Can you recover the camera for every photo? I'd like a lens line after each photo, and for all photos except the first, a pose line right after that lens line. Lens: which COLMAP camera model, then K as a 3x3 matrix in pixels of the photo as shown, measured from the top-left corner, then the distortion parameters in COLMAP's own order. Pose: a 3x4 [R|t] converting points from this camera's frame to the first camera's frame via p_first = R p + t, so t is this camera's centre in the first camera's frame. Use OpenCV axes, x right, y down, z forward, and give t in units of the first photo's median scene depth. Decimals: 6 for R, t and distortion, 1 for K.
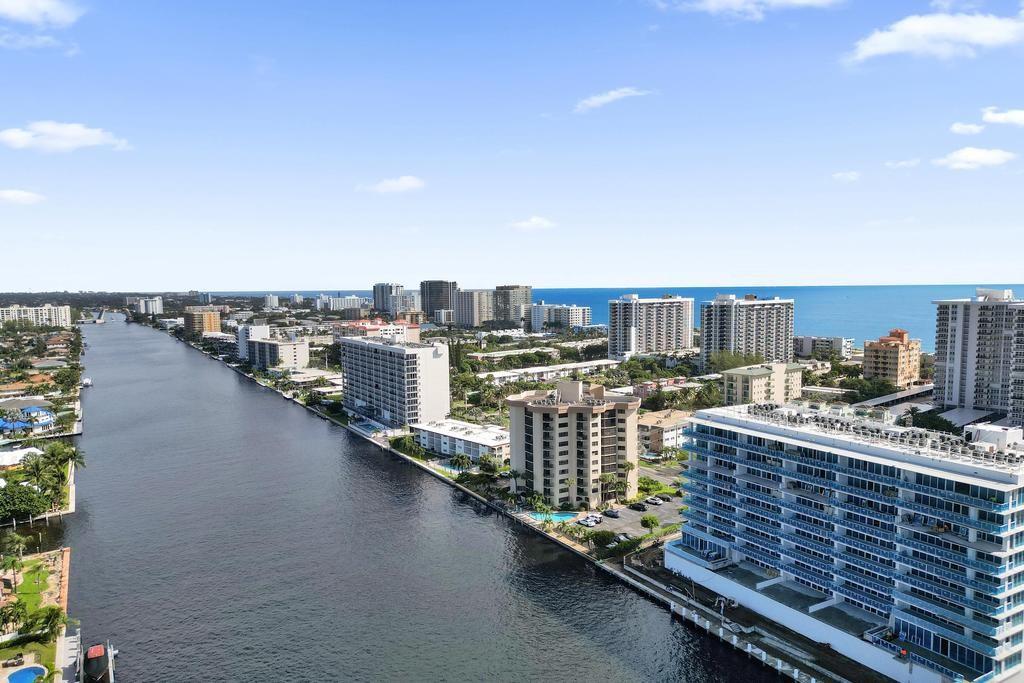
lens RADIAL K [[677.2, 0, 515.2], [0, 677.2, 362.0], [0, 0, 1]] dist [0.017774, 0.001369]
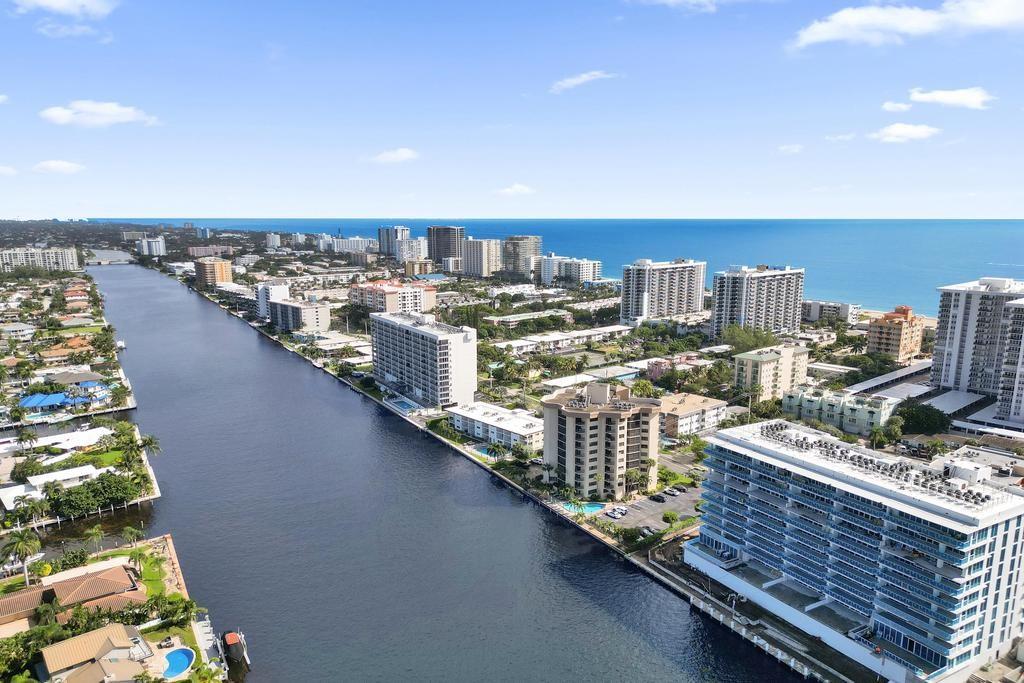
lens RADIAL K [[693.4, 0, 508.2], [0, 693.4, 368.0], [0, 0, 1]] dist [0.022082, -0.007037]
pose [[0.999977, 0.005801, -0.003625, -0.045865], [-0.005331, 0.992970, 0.118248, -0.095899], [0.004285, -0.118226, 0.992978, -0.089865]]
